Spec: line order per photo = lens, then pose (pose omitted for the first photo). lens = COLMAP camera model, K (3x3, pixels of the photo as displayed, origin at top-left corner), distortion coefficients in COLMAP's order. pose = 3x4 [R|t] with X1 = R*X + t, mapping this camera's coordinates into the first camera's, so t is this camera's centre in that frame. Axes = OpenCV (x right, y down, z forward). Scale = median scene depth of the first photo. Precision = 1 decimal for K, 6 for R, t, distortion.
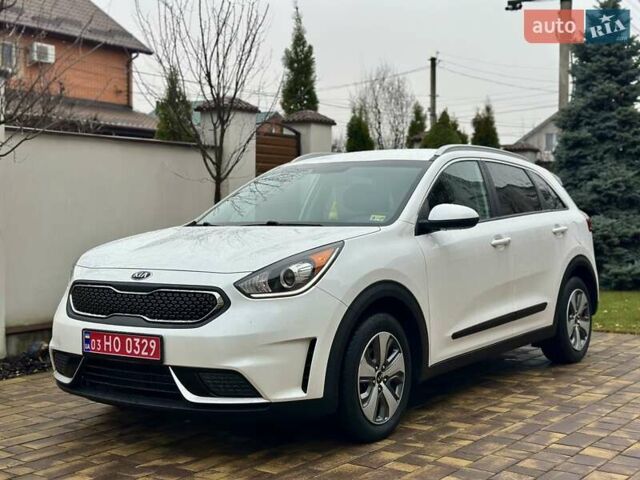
lens RADIAL K [[888.8, 0, 323.8], [0, 888.8, 240.3], [0, 0, 1]] dist [0.137069, 0.000000]
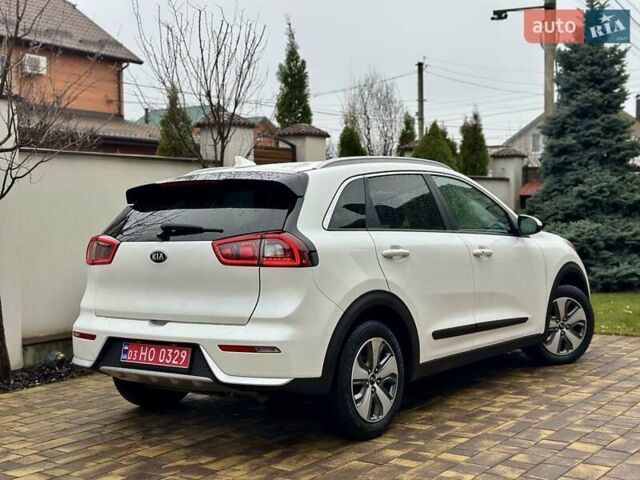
lens RADIAL K [[888.8, 0, 317.2], [0, 888.8, 246.7], [0, 0, 1]] dist [0.137069, 0.000000]
pose [[0.999877, -0.014900, 0.004803, -0.009103], [0.014880, 0.999881, 0.004189, -0.008098], [-0.004865, -0.004117, 0.999980, -0.042613]]
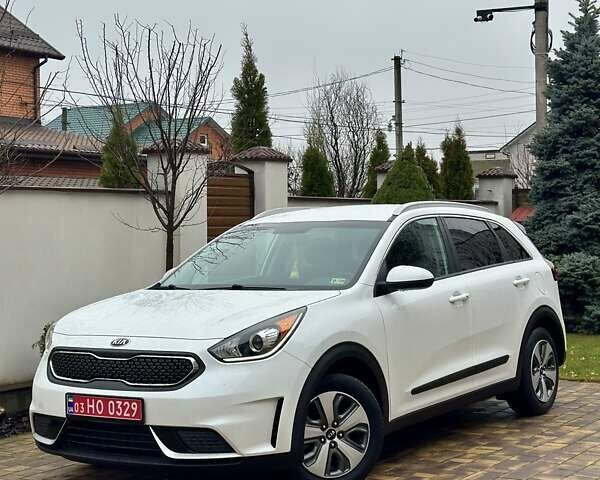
lens RADIAL K [[1113.9, 0, 301.0], [0, 1113.9, 244.3], [0, 0, 1]] dist [0.141560, 0.000000]
pose [[0.999422, -0.017473, 0.029172, -0.011732], [0.018116, 0.999596, -0.021916, -0.022439], [-0.028778, 0.022432, 0.999334, -0.177464]]
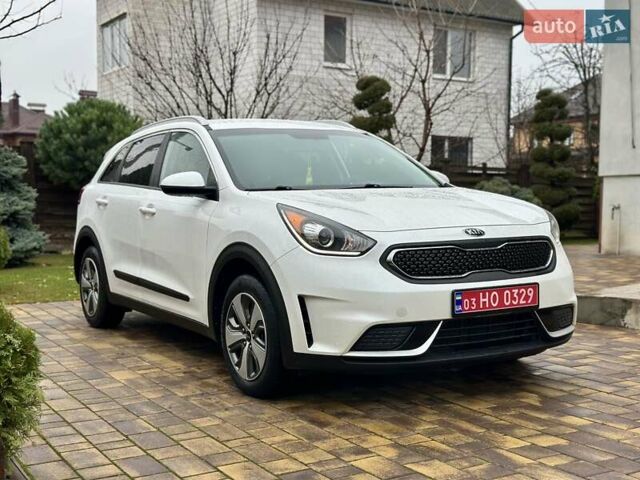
lens RADIAL K [[888.8, 0, 313.9], [0, 888.8, 236.1], [0, 0, 1]] dist [0.137069, 0.000000]
pose [[0.411669, -0.047272, 0.910107, -0.600926], [0.042295, 0.998569, 0.032735, 0.001503], [-0.910351, 0.025017, 0.413079, 0.373514]]
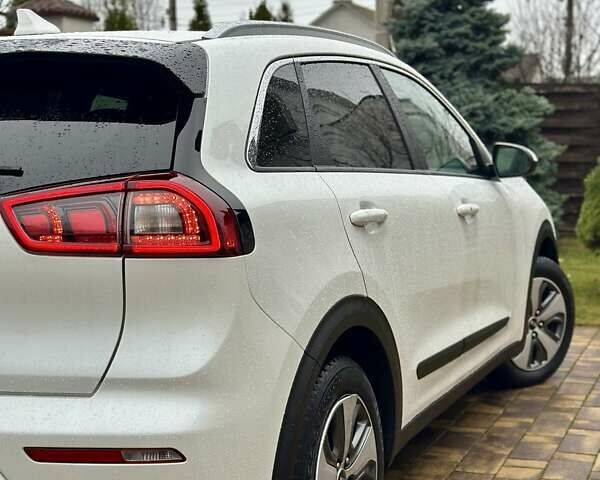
lens RADIAL K [[1110.3, 0, 303.9], [0, 1110.3, 241.5], [0, 0, 1]] dist [0.136700, 0.000000]
pose [[0.966330, -0.034045, 0.255042, -0.067450], [0.020689, 0.998279, 0.054869, -0.012828], [-0.256471, -0.047746, 0.965372, 0.200124]]
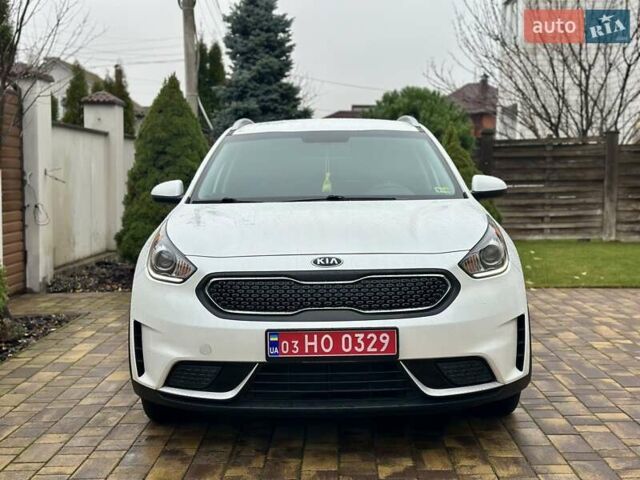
lens RADIAL K [[888.8, 0, 320.0], [0, 888.8, 244.8], [0, 0, 1]] dist [0.137069, 0.000000]
pose [[0.819547, -0.051035, 0.570734, -0.348291], [0.026876, 0.998353, 0.050680, -0.010084], [-0.572381, -0.026196, 0.819570, 0.152168]]
